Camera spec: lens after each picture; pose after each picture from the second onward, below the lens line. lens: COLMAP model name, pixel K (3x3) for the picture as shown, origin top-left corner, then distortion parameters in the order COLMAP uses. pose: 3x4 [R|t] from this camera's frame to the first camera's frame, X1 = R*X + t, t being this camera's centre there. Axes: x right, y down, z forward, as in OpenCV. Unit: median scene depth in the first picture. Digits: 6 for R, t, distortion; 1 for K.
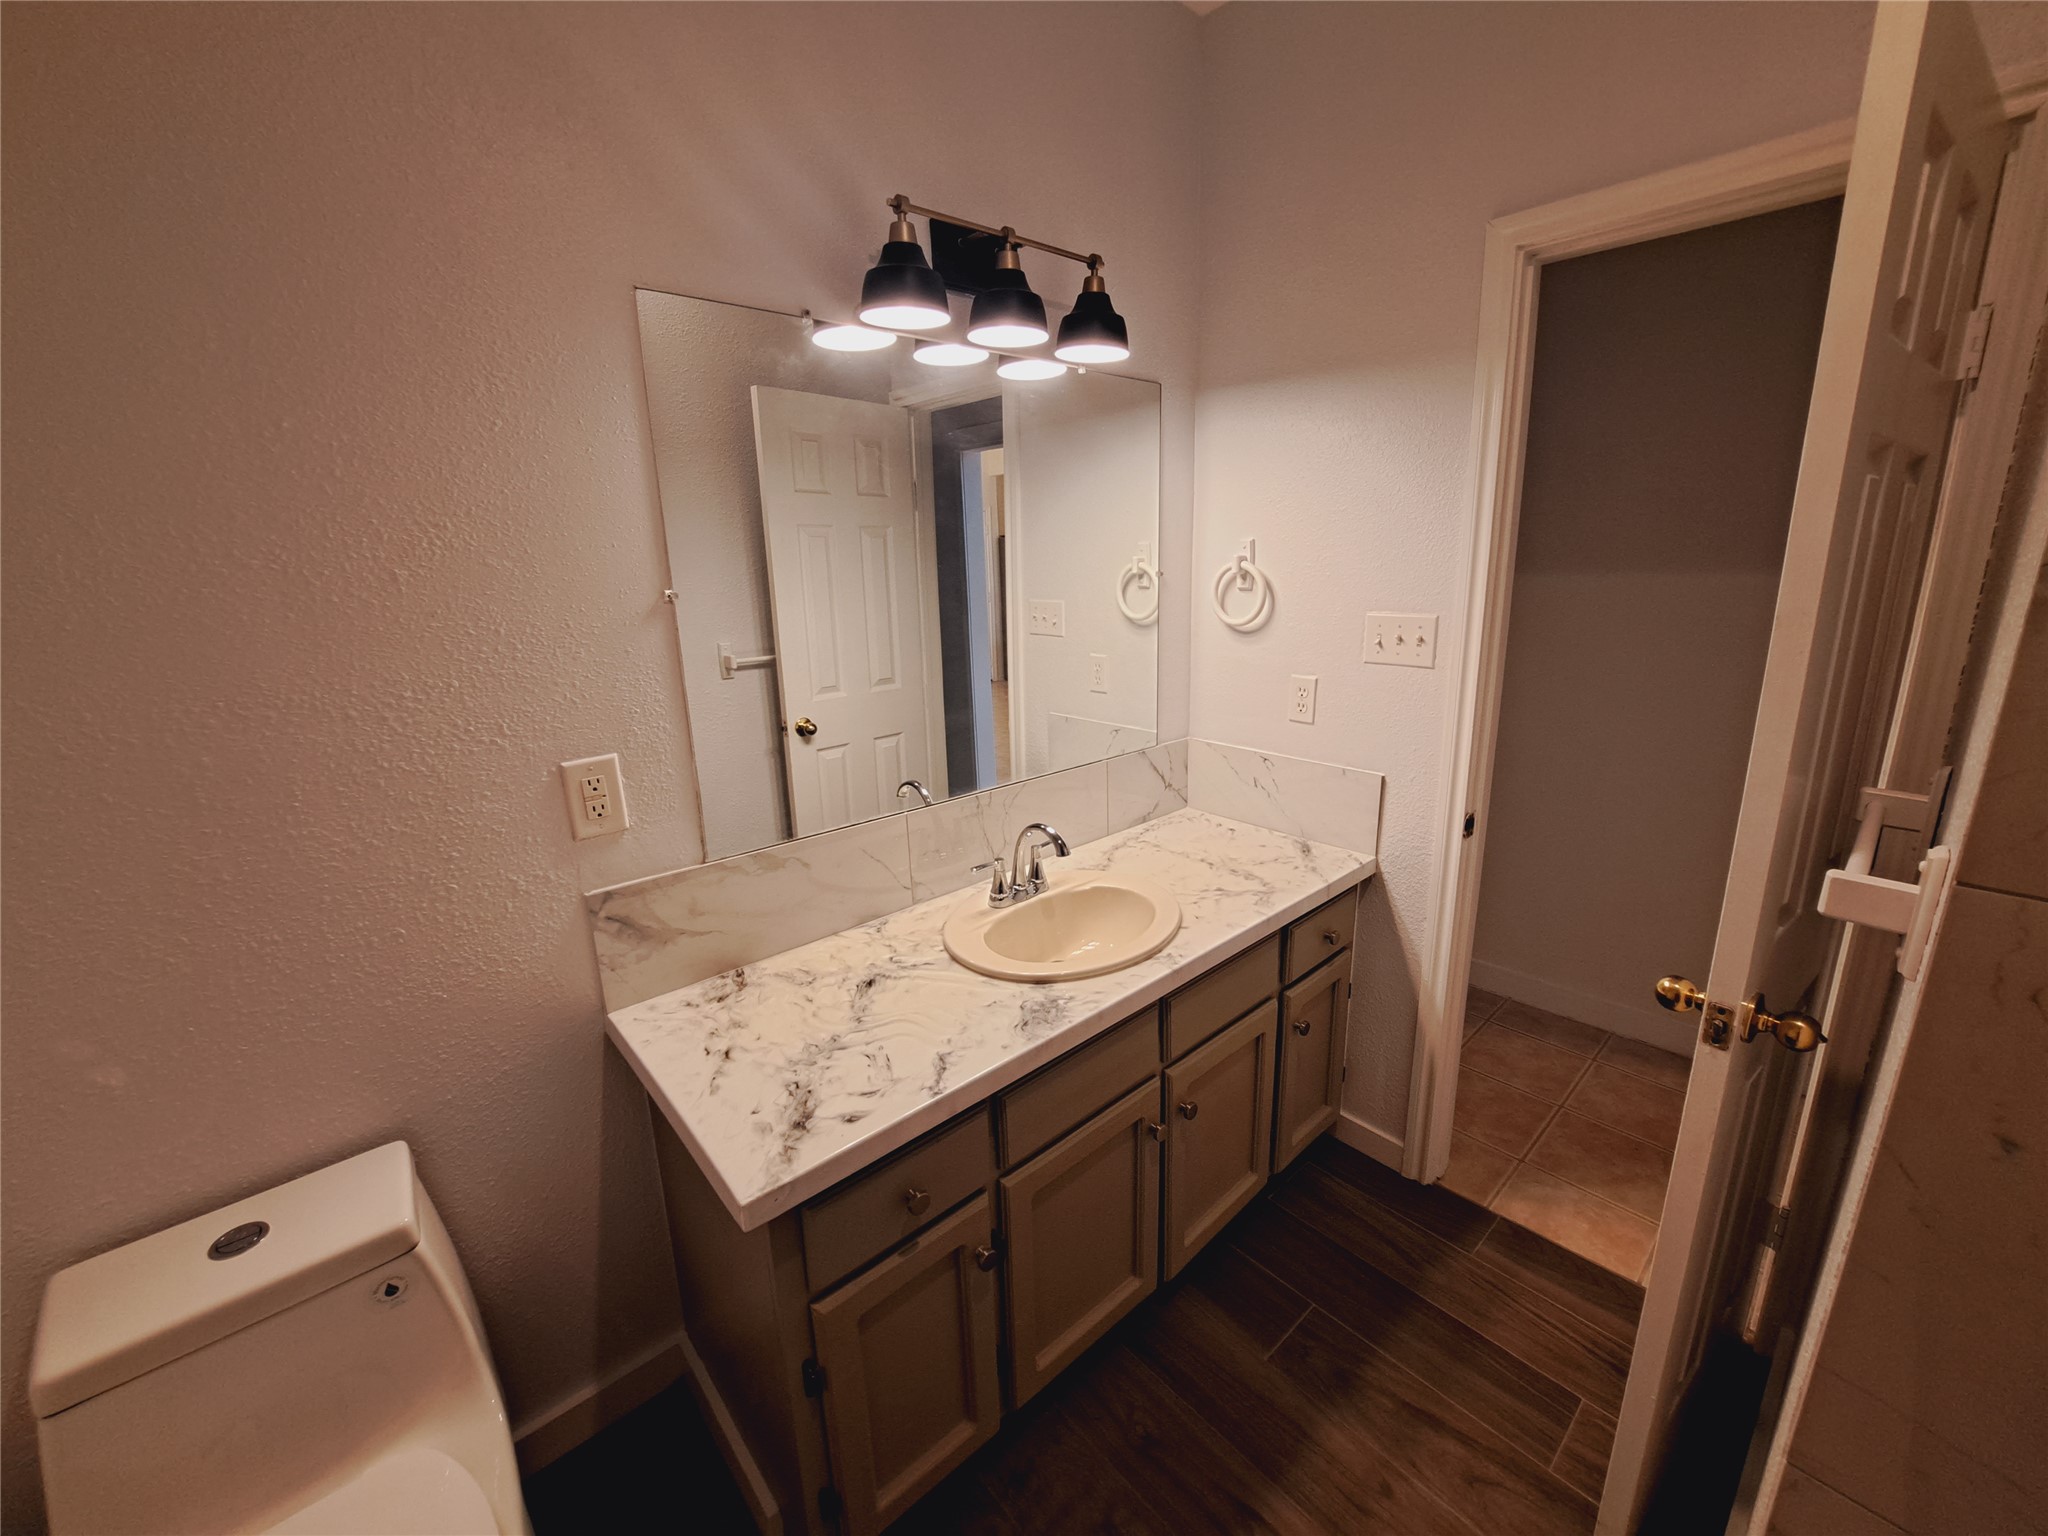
lens RADIAL K [[812.4, 0, 1035.3], [0, 812.4, 752.7], [0, 0, 1]] dist [-0.014518, -0.004052]
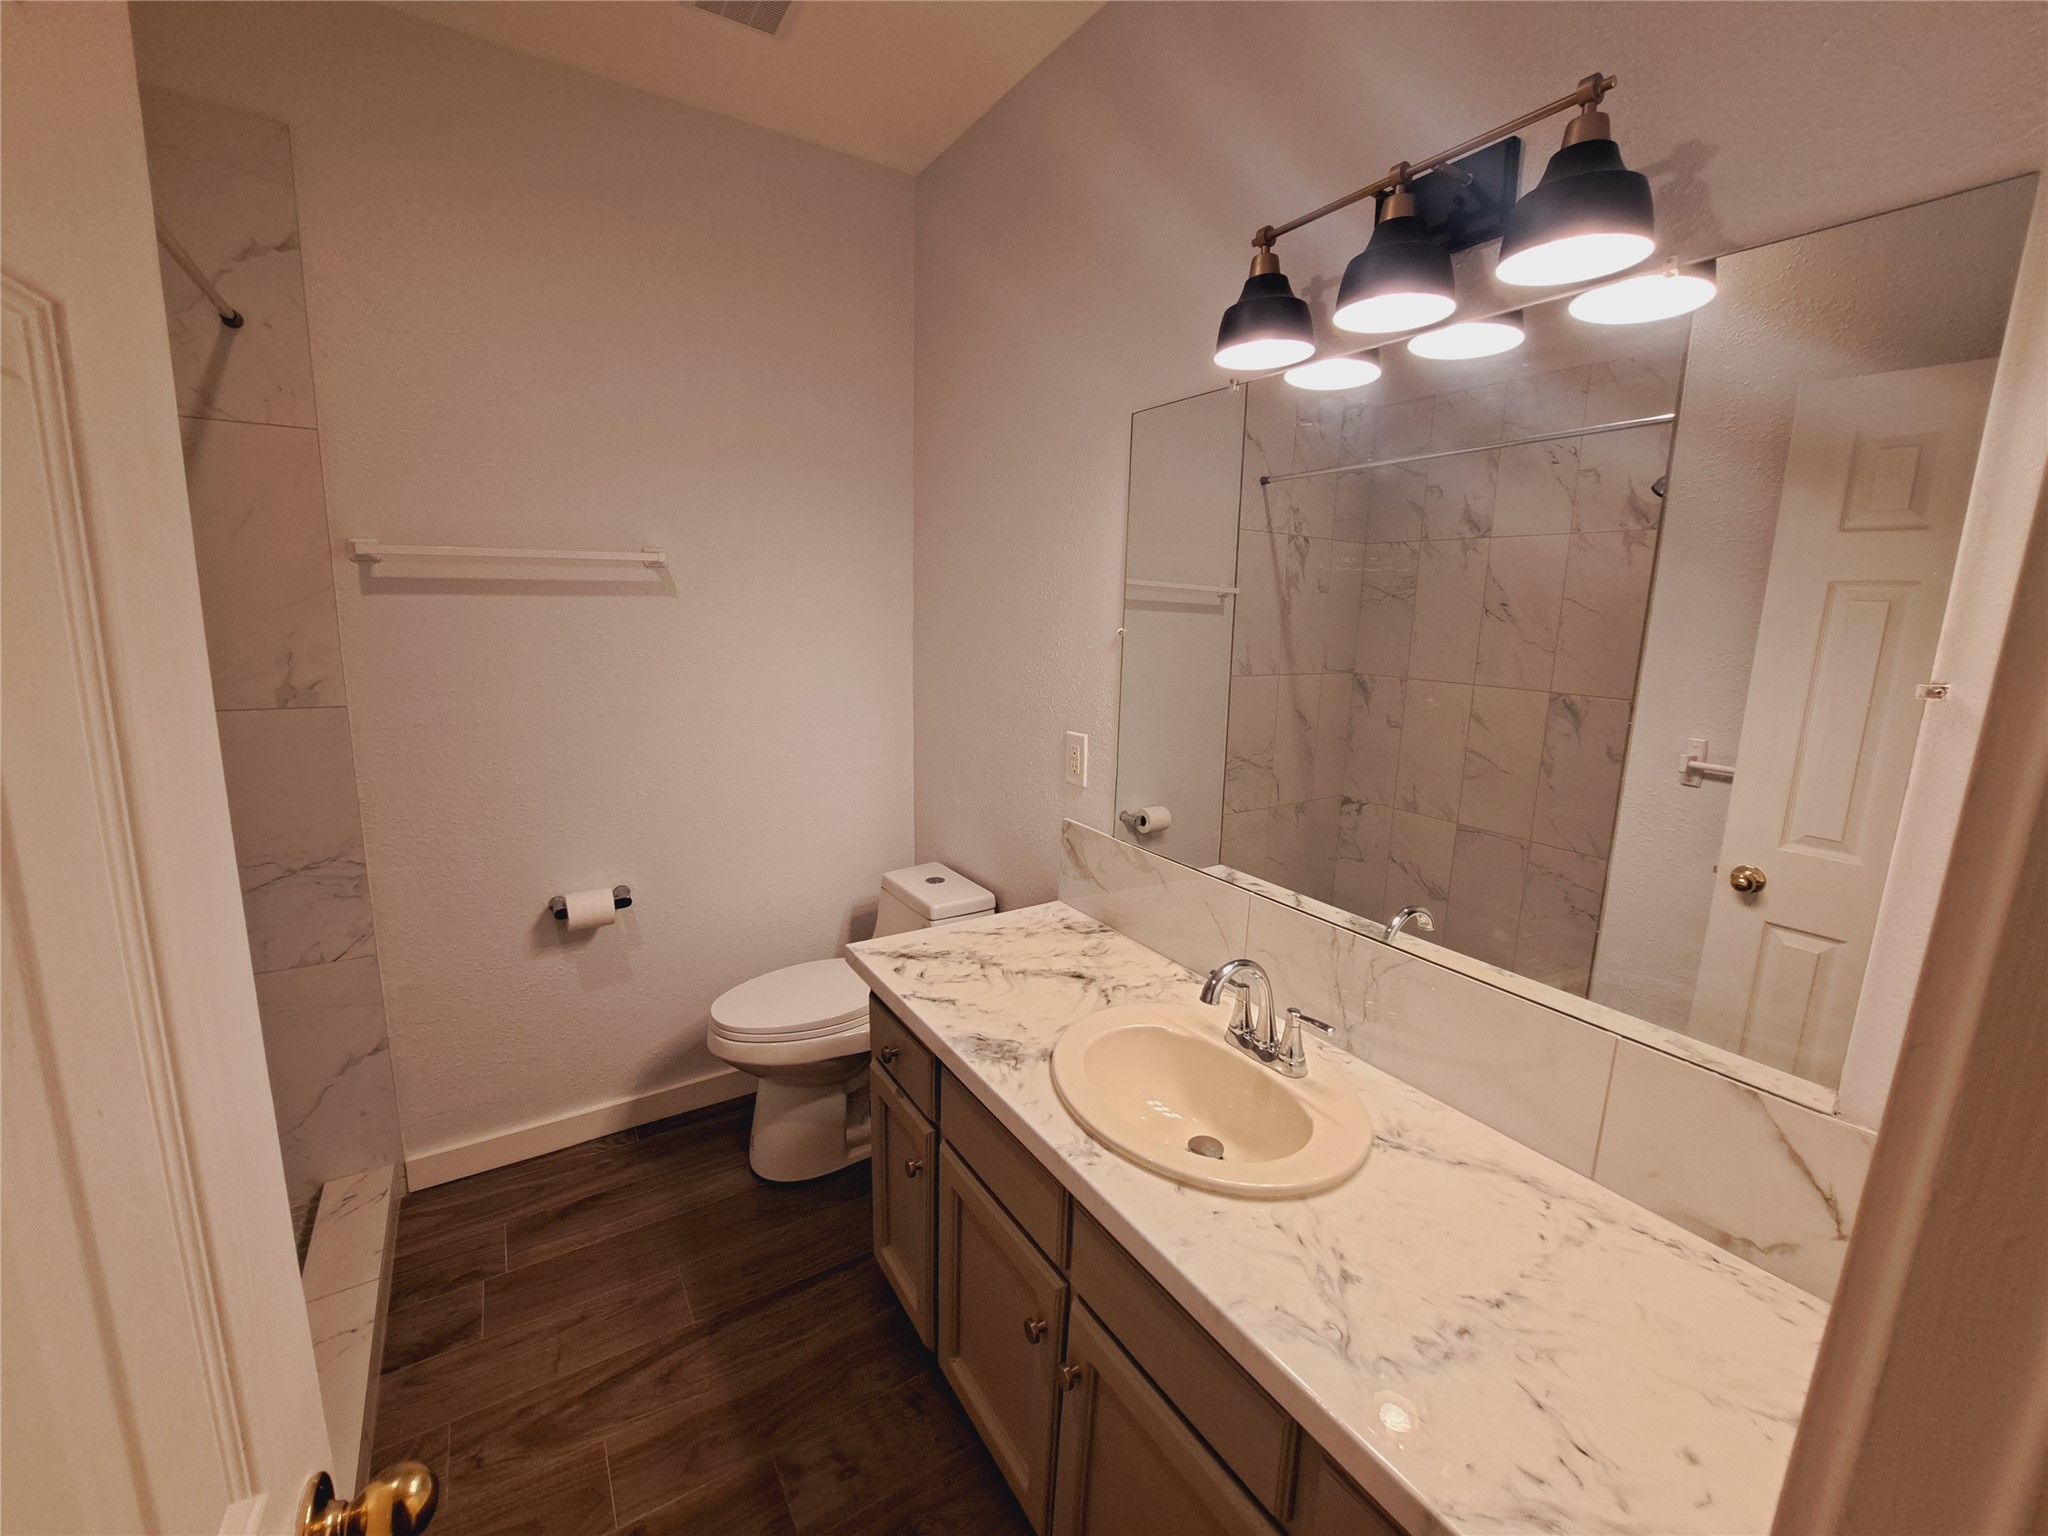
lens RADIAL K [[782.6, 0, 1029.6], [0, 782.6, 743.3], [0, 0, 1]] dist [-0.023699, -0.000048]
pose [[-0.130751, 0.183307, -0.974322, 0.822783], [-0.264549, 0.940674, 0.212478, -0.242355], [0.955467, 0.285538, -0.074500, 0.929881]]
